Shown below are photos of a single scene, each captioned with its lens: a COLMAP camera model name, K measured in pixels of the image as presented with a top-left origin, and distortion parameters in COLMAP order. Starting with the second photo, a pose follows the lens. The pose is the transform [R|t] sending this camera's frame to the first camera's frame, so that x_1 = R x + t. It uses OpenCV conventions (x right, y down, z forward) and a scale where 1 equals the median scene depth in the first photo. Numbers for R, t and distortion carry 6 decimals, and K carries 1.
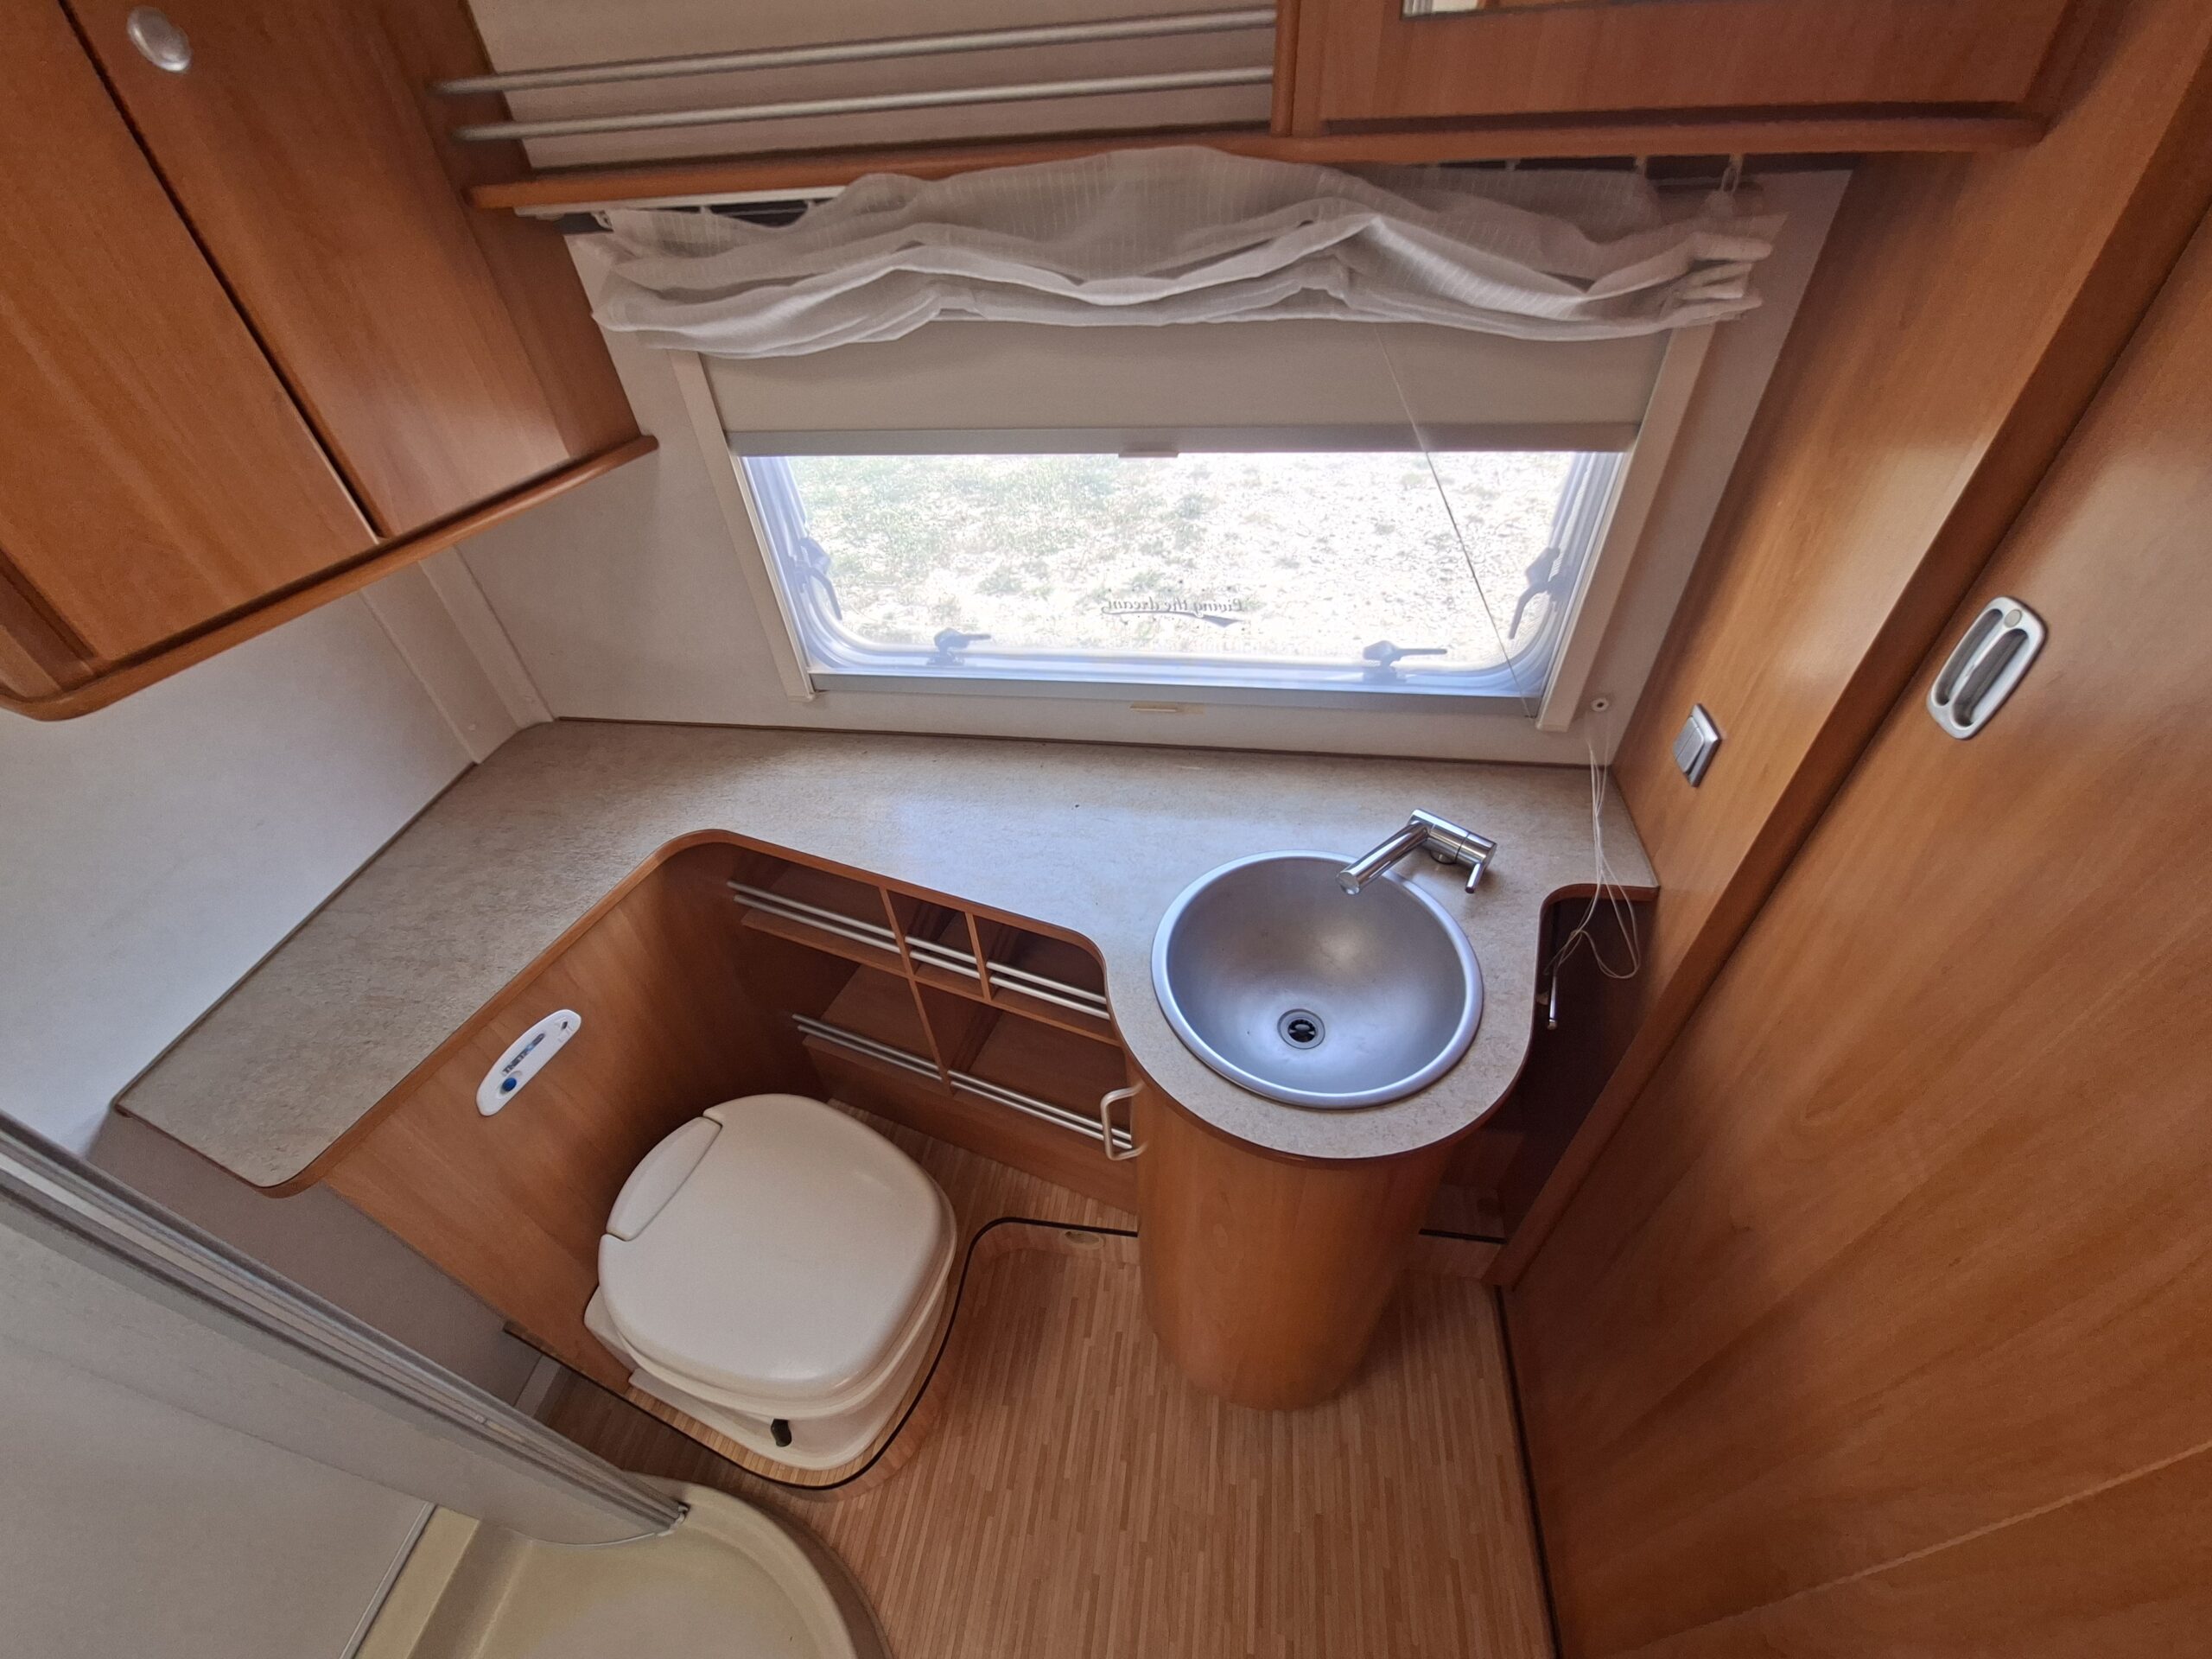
lens RADIAL K [[880.0, 0, 1103.5], [0, 880.0, 831.1], [0, 0, 1]] dist [-0.008274, -0.000530]
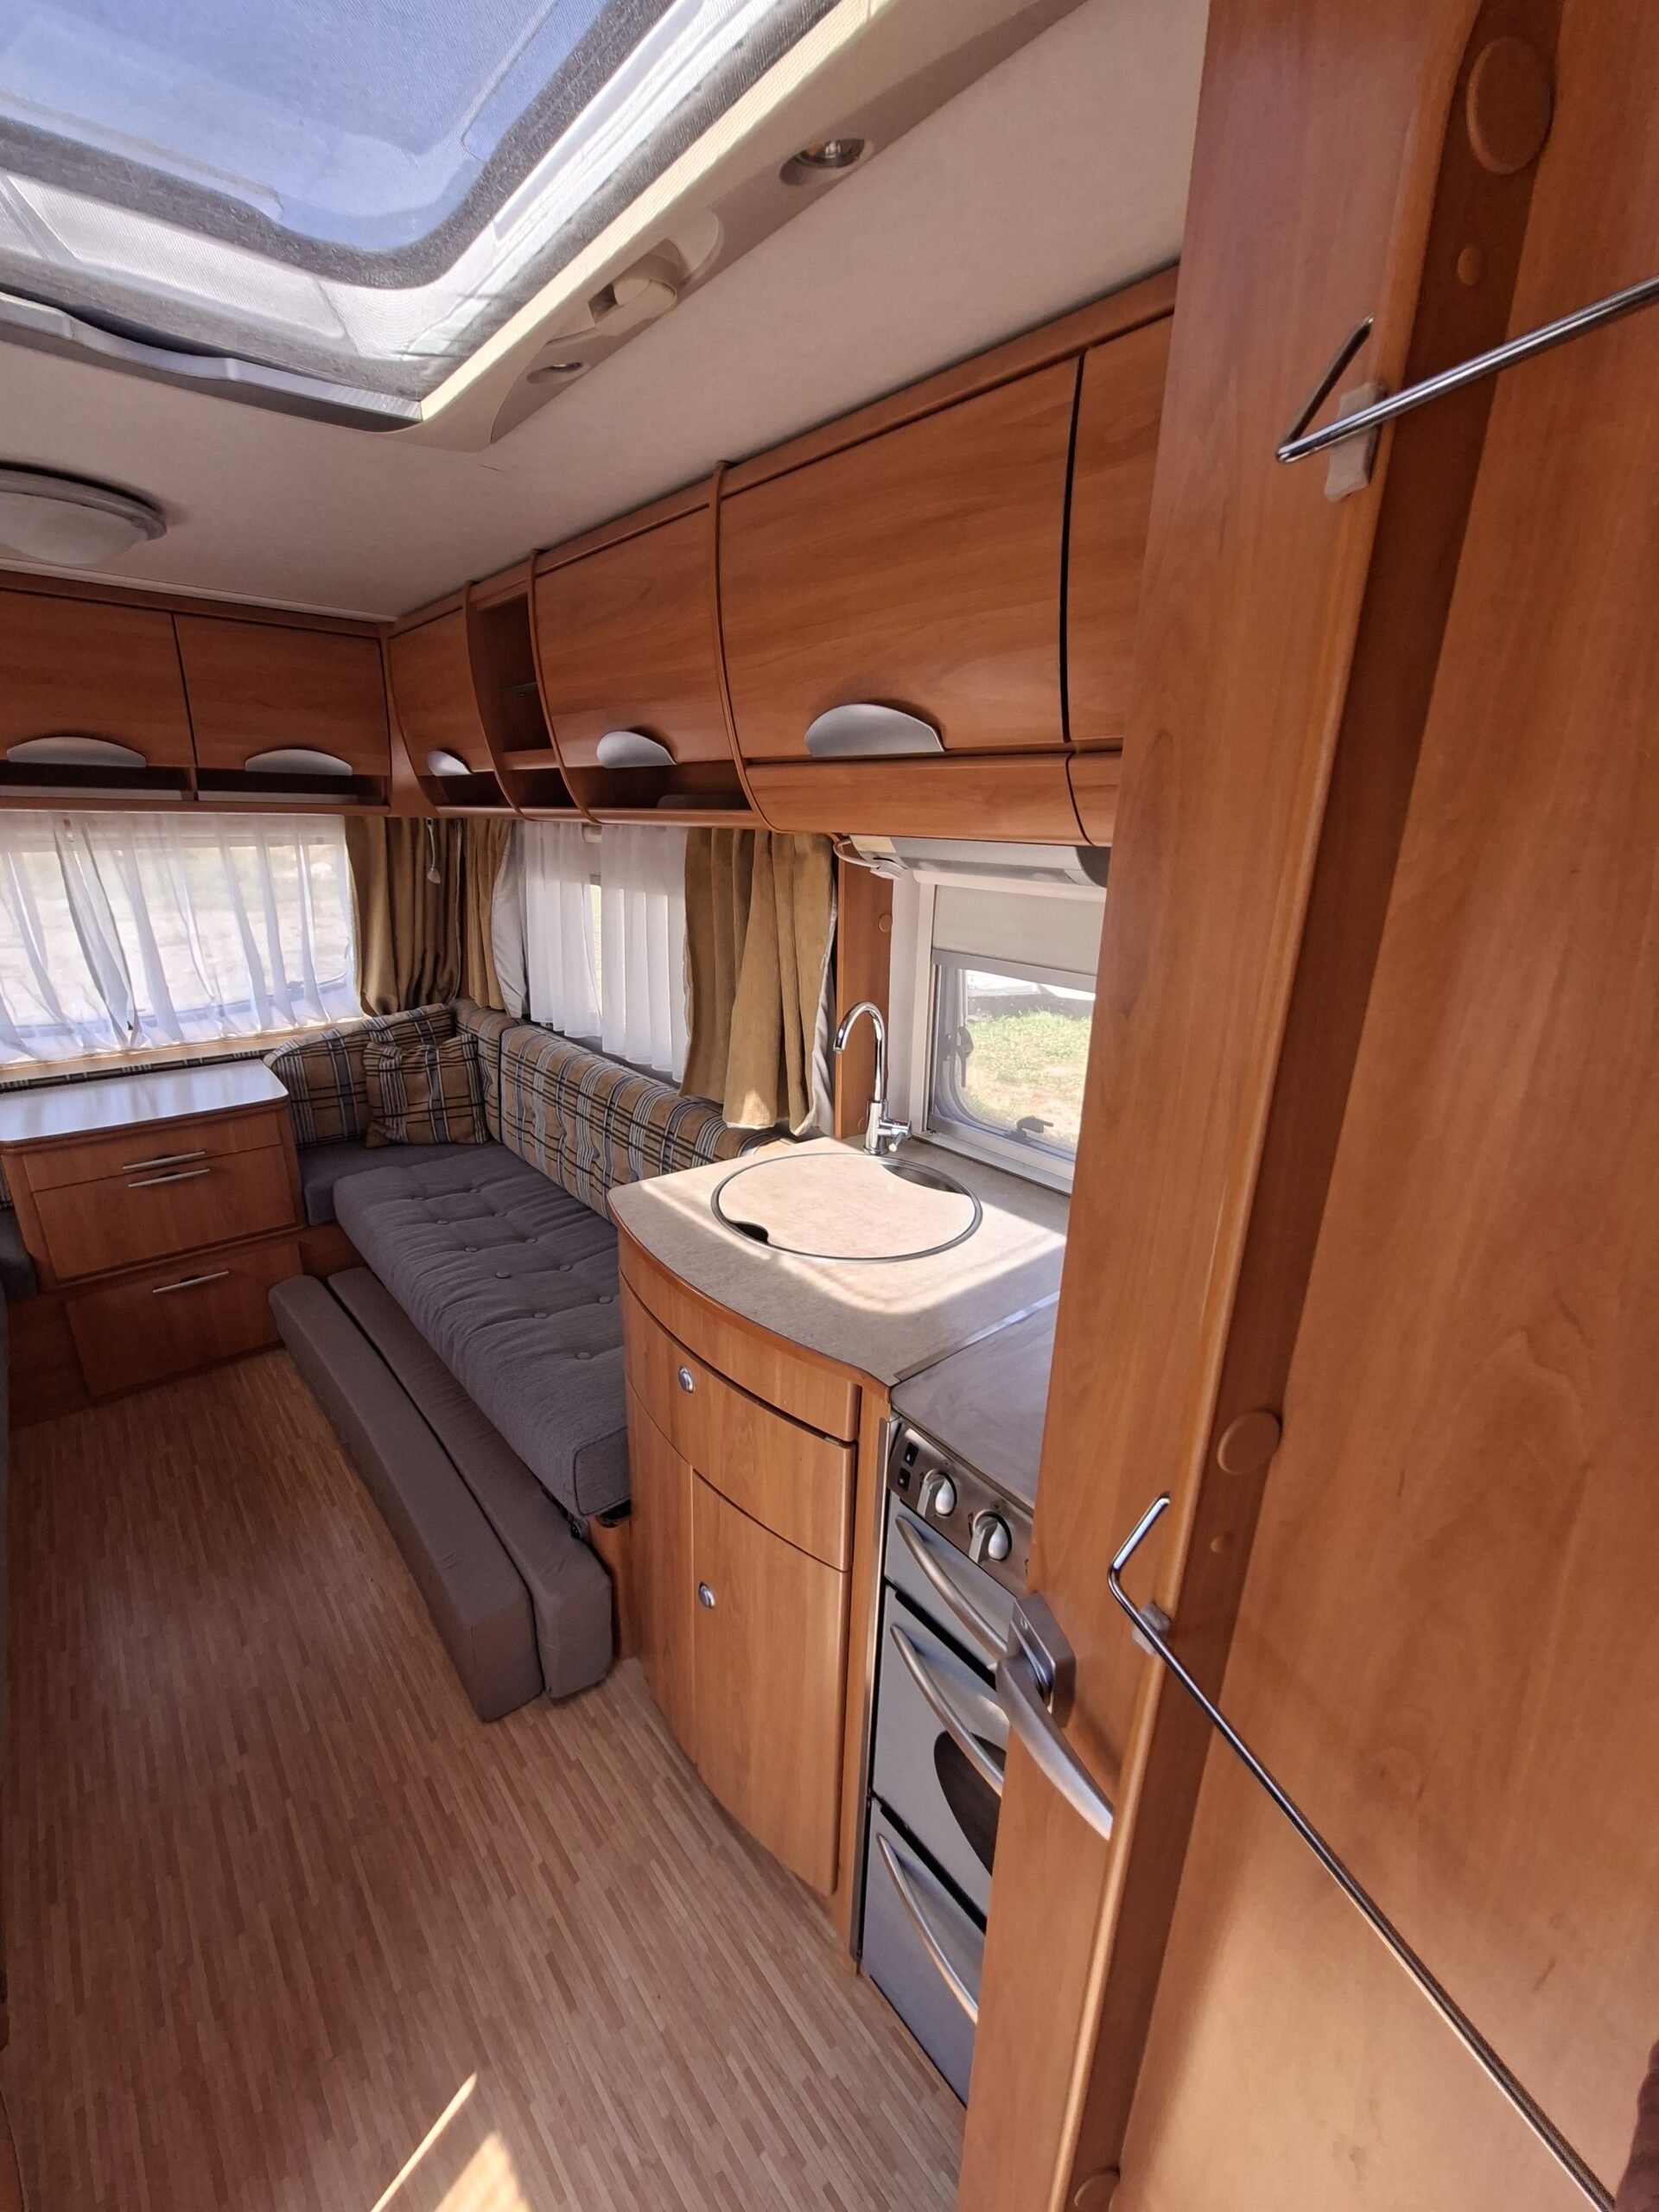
lens RADIAL K [[880.0, 0, 827.9], [0, 880.0, 1097.0], [0, 0, 1]] dist [-0.008274, -0.000530]
pose [[-0.646944, 0.262660, -0.715873, 0.302393], [-0.509063, 0.550198, 0.661920, -0.826738], [0.567731, 0.792649, -0.222236, 0.943638]]
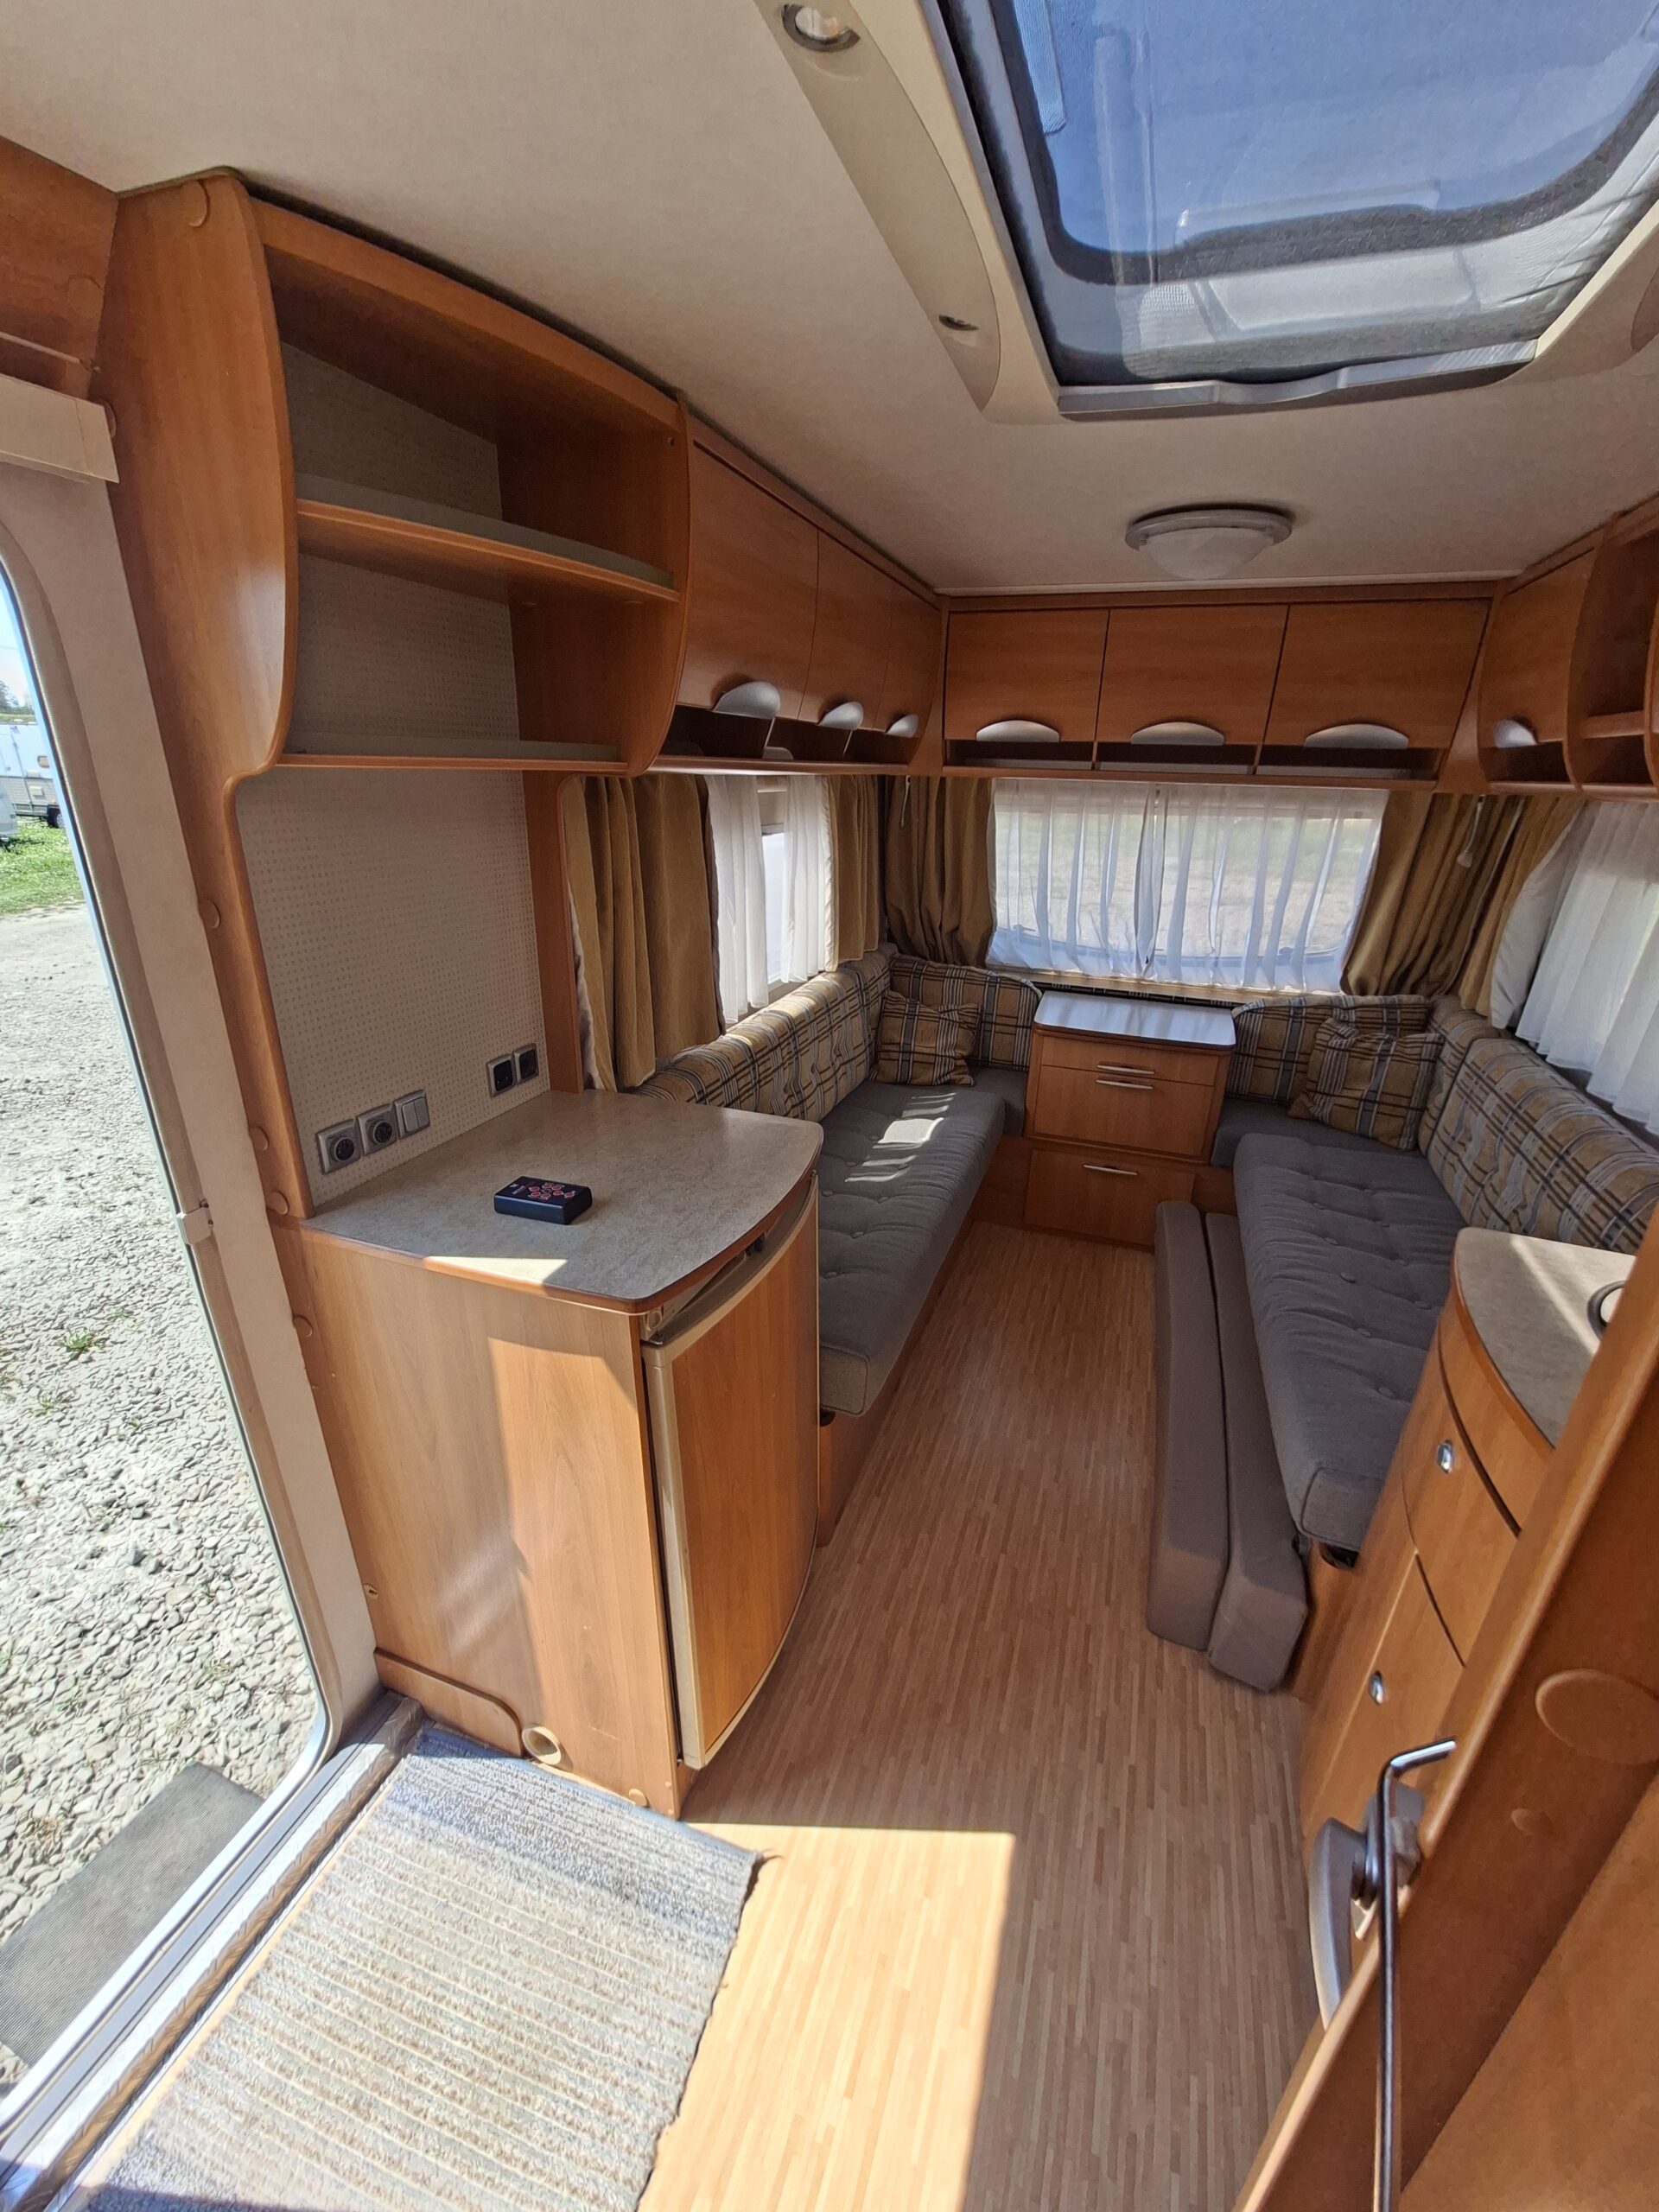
lens RADIAL K [[880.0, 0, 830.6], [0, 880.0, 1109.3], [0, 0, 1]] dist [-0.008274, -0.000530]
pose [[-0.979085, -0.049471, 0.197344, 0.207536], [0.154436, 0.450731, 0.879199, -0.911439], [-0.132444, 0.891288, -0.433664, 1.041592]]
